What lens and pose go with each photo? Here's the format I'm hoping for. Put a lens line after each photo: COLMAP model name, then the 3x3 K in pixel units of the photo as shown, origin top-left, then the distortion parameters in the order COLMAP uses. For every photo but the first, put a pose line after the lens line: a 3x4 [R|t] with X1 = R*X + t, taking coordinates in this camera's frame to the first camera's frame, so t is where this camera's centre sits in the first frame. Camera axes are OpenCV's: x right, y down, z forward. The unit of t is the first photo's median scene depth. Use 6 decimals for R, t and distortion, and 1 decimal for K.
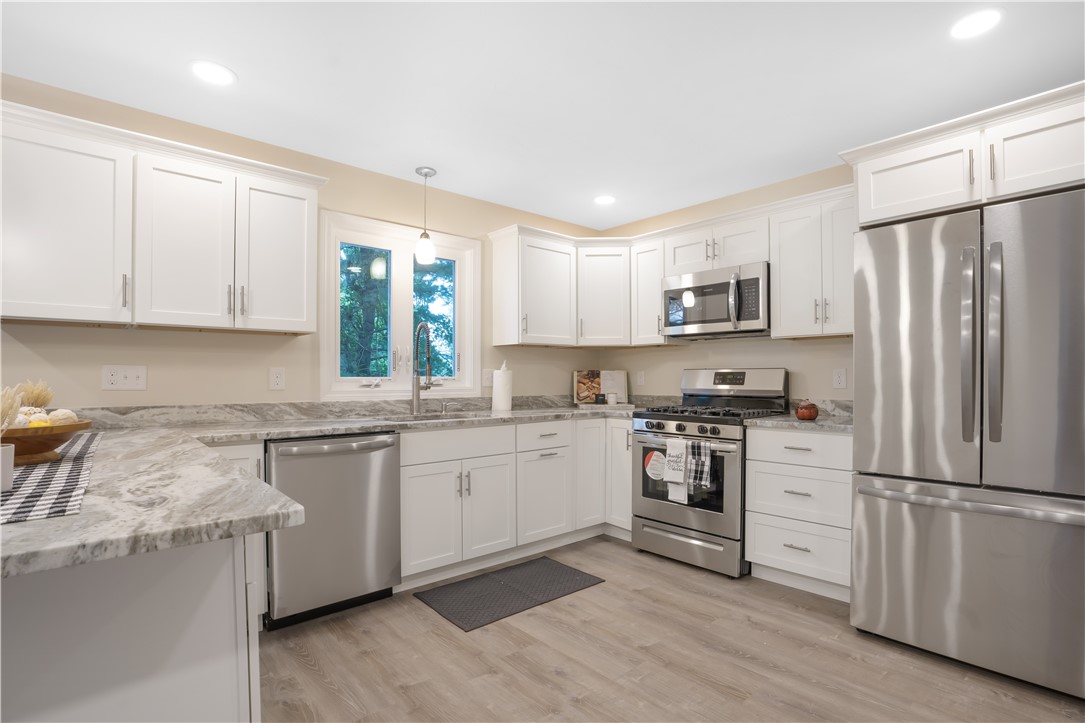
lens RADIAL K [[526.8, 0, 550.2], [0, 526.8, 379.0], [0, 0, 1]] dist [-0.038118, 0.000603]
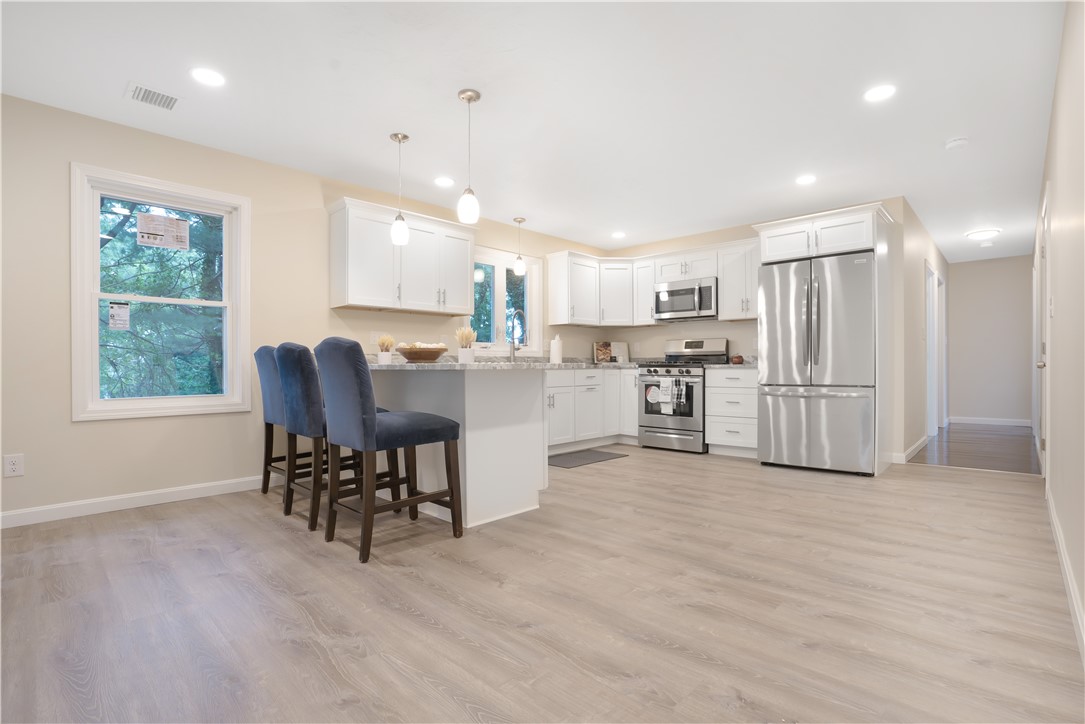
lens RADIAL K [[523.7, 0, 552.0], [0, 523.7, 368.0], [0, 0, 1]] dist [-0.031151, 0.000074]
pose [[0.995883, -0.003013, 0.090593, -0.296197], [0.003054, 0.999995, -0.000311, 0.082018], [-0.090592, 0.000586, 0.995888, -0.702194]]
